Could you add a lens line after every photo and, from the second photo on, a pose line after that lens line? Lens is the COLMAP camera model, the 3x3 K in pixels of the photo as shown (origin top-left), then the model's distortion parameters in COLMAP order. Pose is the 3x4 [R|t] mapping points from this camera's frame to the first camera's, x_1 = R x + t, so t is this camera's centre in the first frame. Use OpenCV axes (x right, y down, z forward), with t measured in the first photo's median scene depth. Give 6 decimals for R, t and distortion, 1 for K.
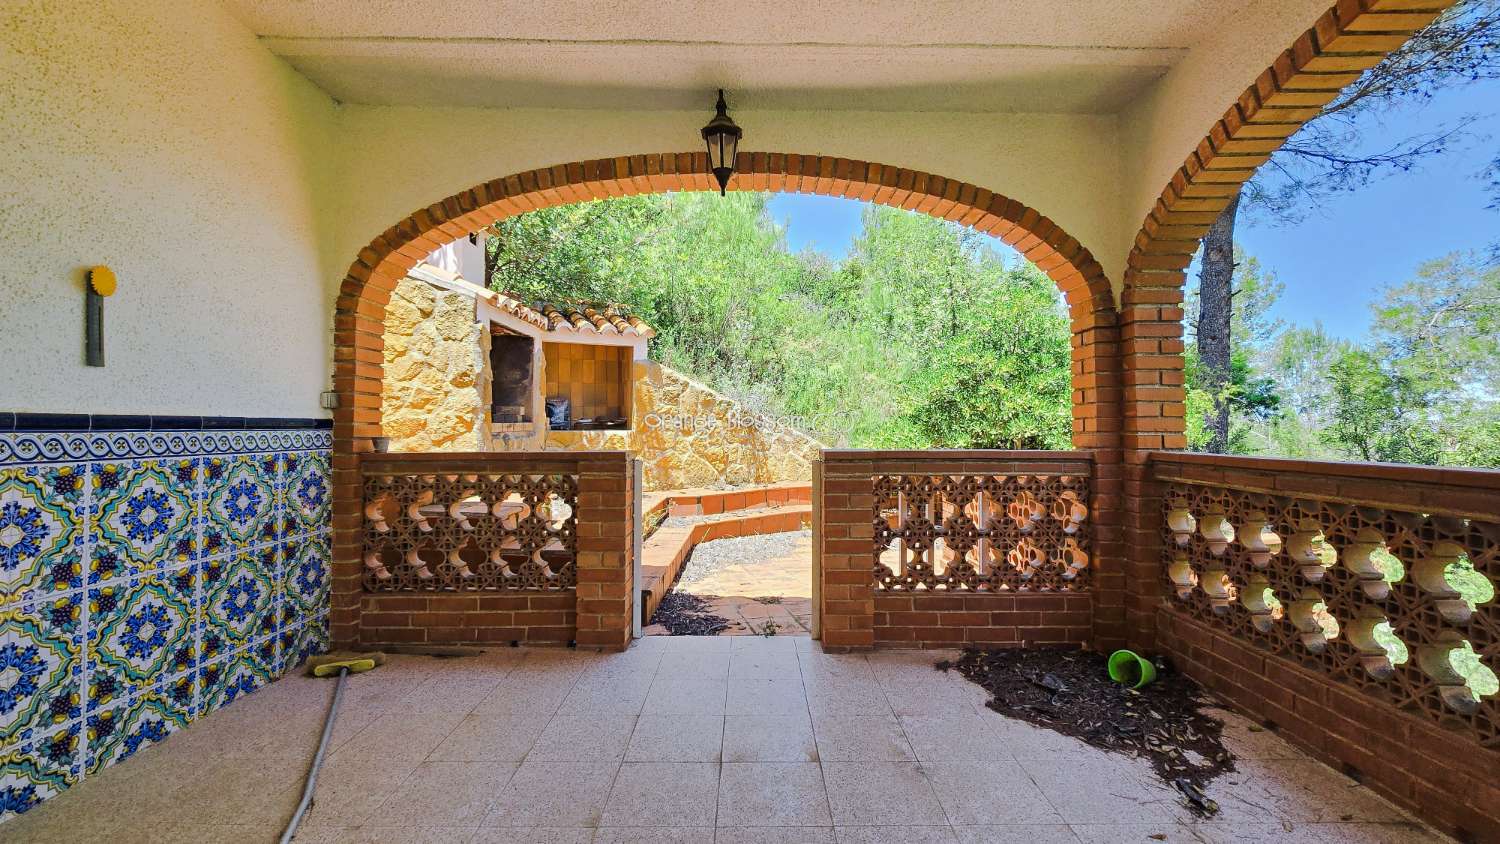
lens RADIAL K [[607.2, 0, 755.0], [0, 607.2, 415.2], [0, 0, 1]] dist [-0.002854, 0.000961]
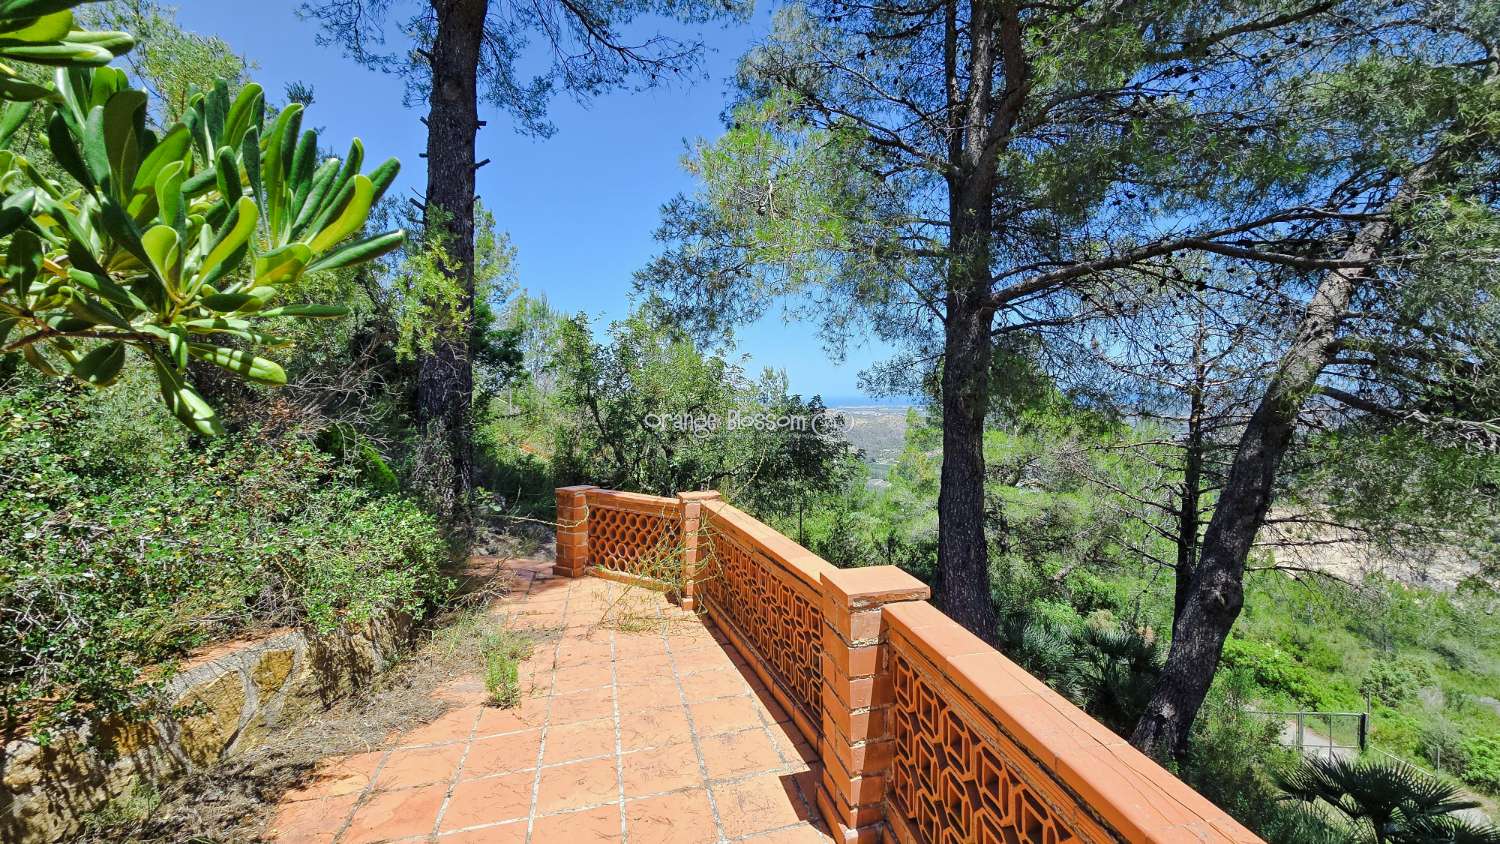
lens RADIAL K [[615.9, 0, 755.2], [0, 615.9, 408.4], [0, 0, 1]] dist [-0.004691, 0.000607]
pose [[0.453962, -0.029238, 0.890541, 0.716659], [-0.001879, 0.999428, 0.033771, 0.054890], [-0.891019, -0.017004, 0.453647, 0.934488]]
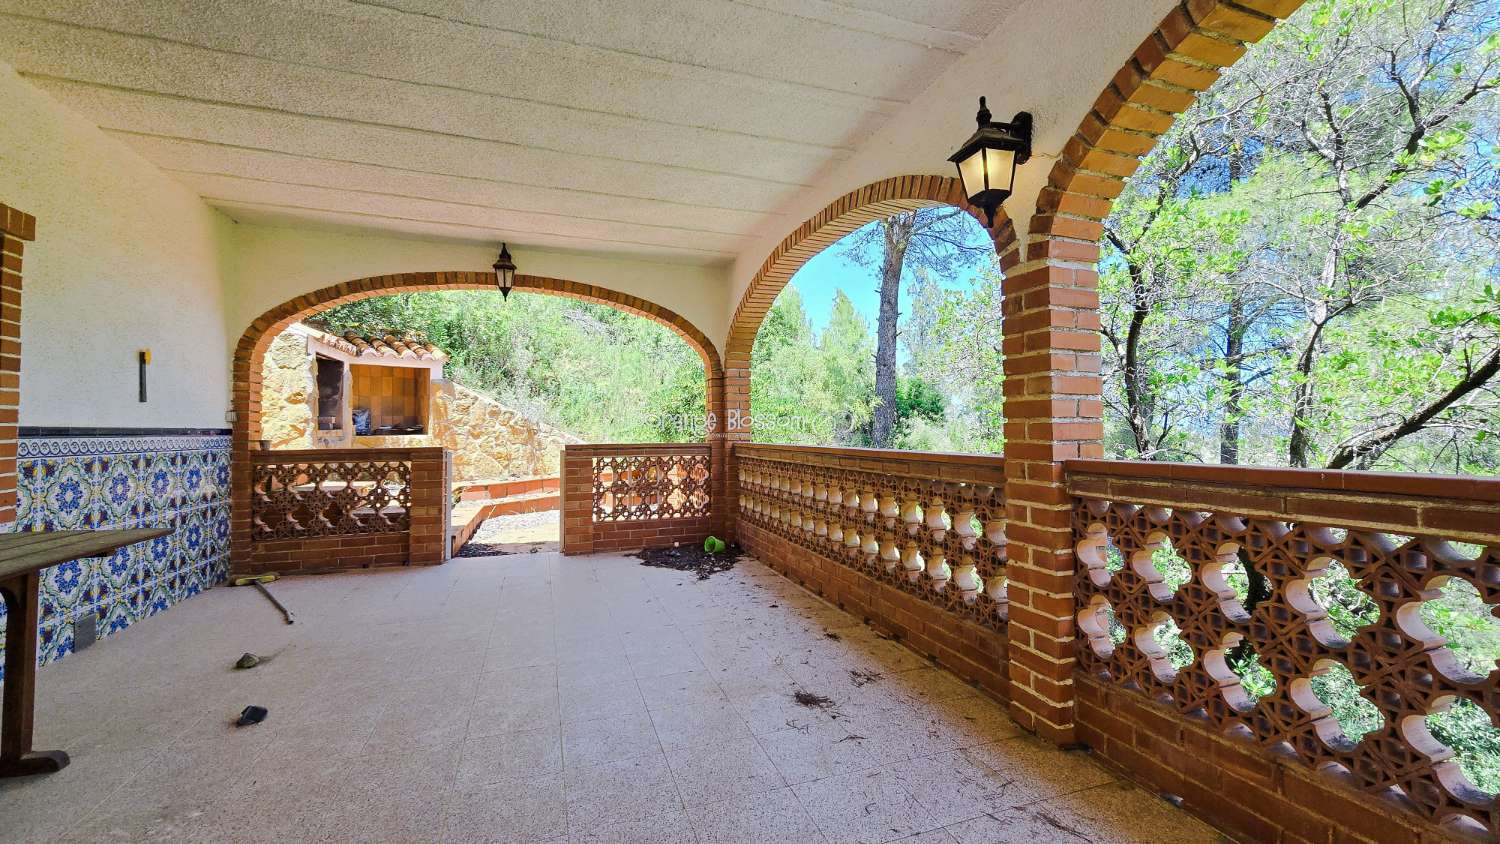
lens RADIAL K [[607.8, 0, 755.9], [0, 607.8, 411.0], [0, 0, 1]] dist [-0.002041, -0.000123]
pose [[0.945160, 0.003142, 0.326591, 0.031160], [0.000938, 0.999924, -0.012333, -0.009719], [-0.326605, 0.011963, 0.945085, -0.469461]]
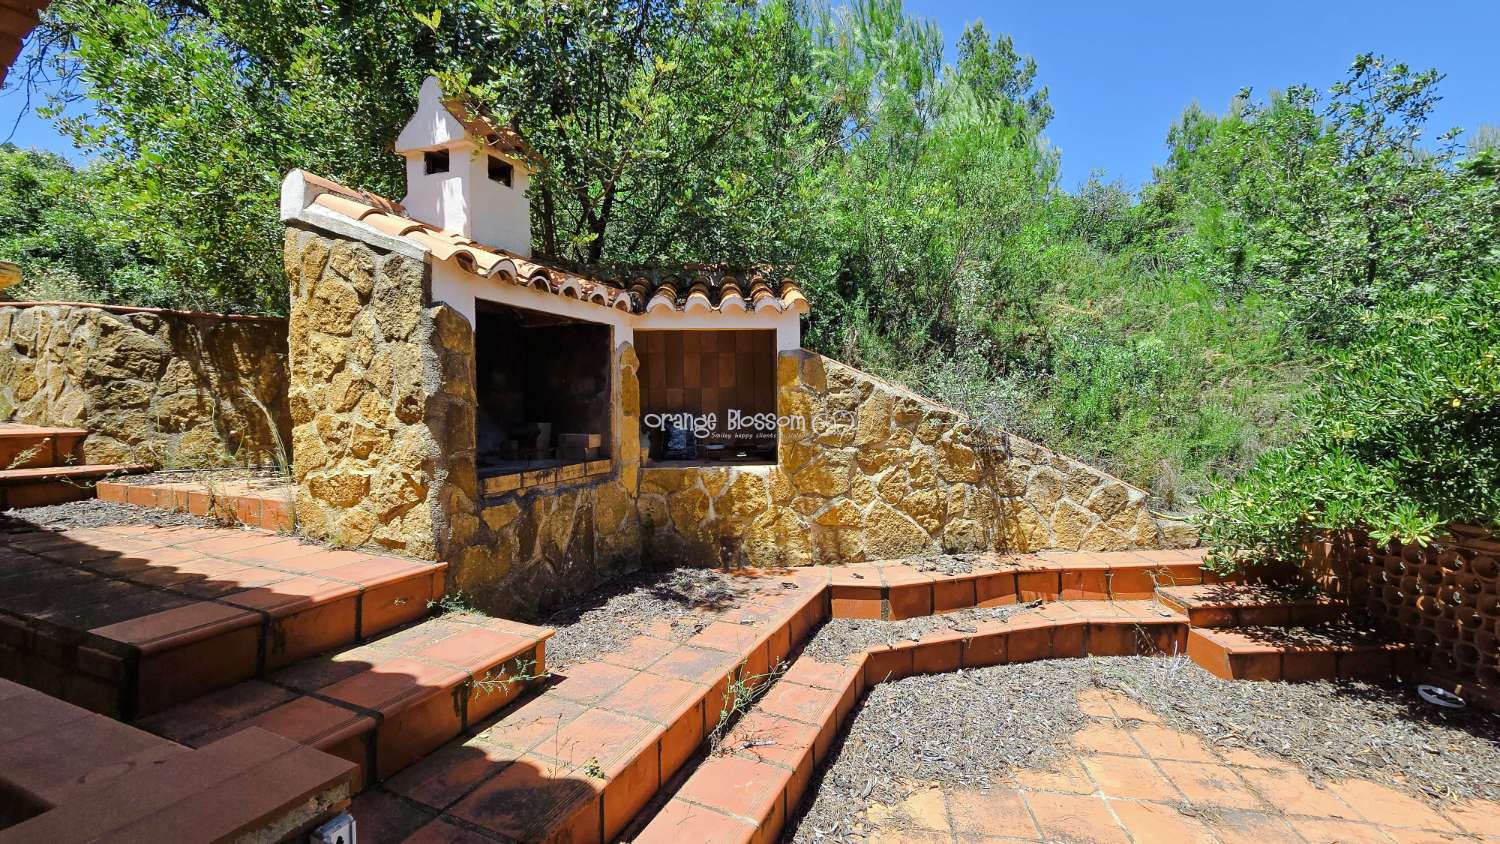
lens RADIAL K [[607.8, 0, 755.9], [0, 607.8, 411.0], [0, 0, 1]] dist [-0.002041, -0.000123]
pose [[0.916168, -0.006991, -0.400734, 0.029282], [0.017033, 0.999624, 0.021502, -0.050202], [0.400433, -0.026525, 0.915942, 0.482426]]
